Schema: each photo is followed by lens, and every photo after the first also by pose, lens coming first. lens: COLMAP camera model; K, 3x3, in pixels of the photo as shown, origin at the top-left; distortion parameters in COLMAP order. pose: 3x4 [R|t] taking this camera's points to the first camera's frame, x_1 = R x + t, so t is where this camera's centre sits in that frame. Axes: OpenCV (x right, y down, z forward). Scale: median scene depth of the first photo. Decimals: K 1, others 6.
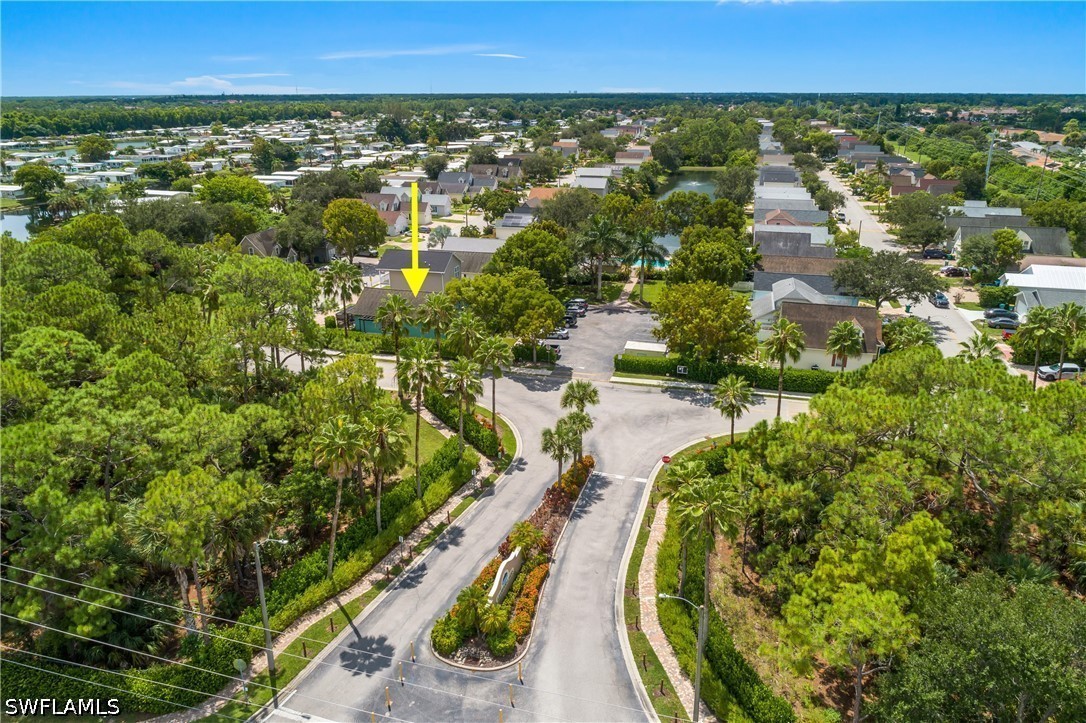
lens RADIAL K [[733.4, 0, 543.0], [0, 733.4, 361.5], [0, 0, 1]] dist [-0.006179, 0.001844]
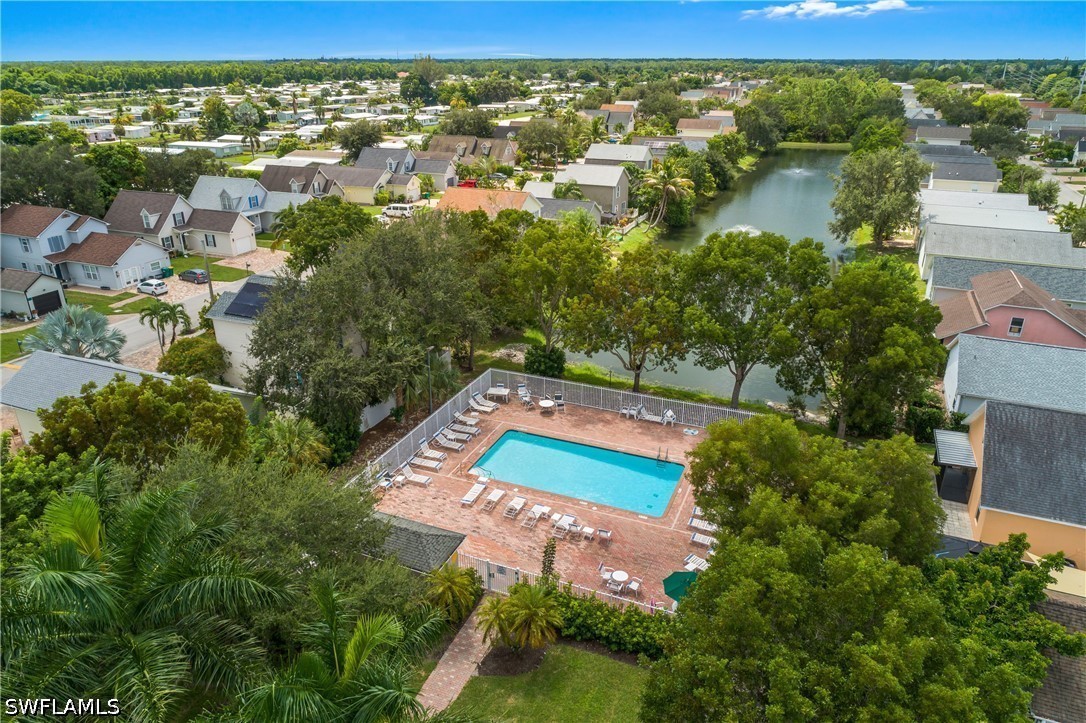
lens RADIAL K [[733.4, 0, 543.0], [0, 733.4, 361.5], [0, 0, 1]] dist [-0.006179, 0.001844]
pose [[0.990836, 0.053438, -0.124049, 0.063989], [-0.048413, 0.997894, 0.043173, -0.081002], [0.126095, -0.036772, 0.991336, 0.289077]]
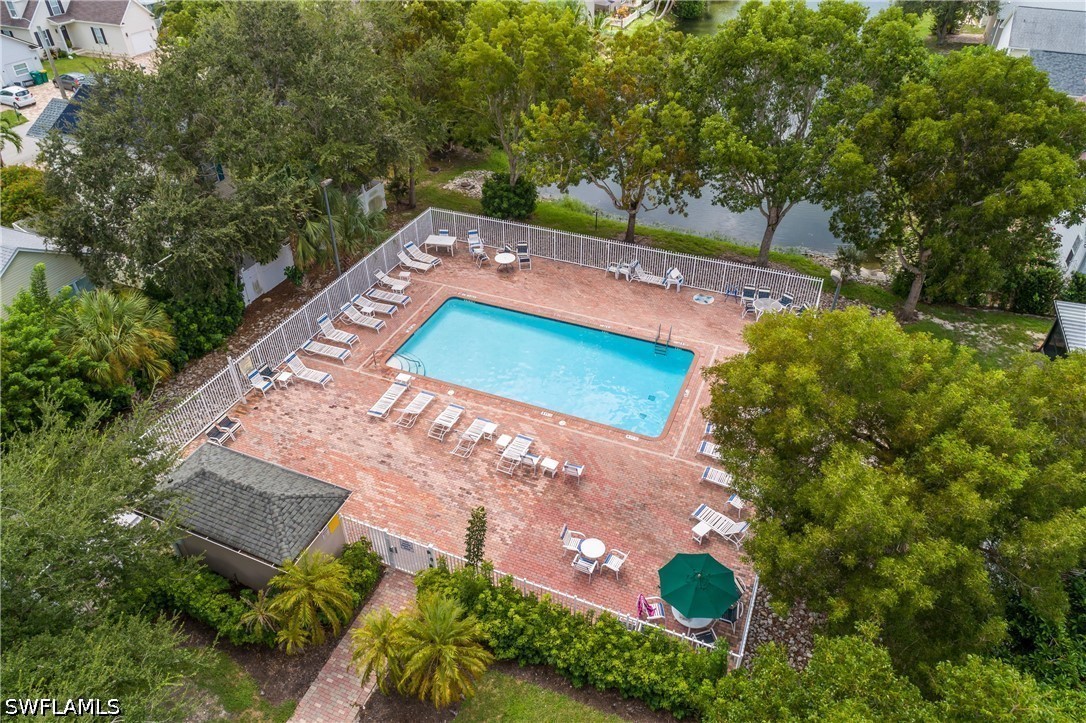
lens RADIAL K [[733.4, 0, 543.0], [0, 733.4, 361.5], [0, 0, 1]] dist [-0.006179, 0.001844]
pose [[0.991337, 0.077152, -0.106298, 0.066028], [-0.045020, 0.959866, 0.276822, -0.082557], [0.123389, -0.269638, 0.955024, 0.389094]]
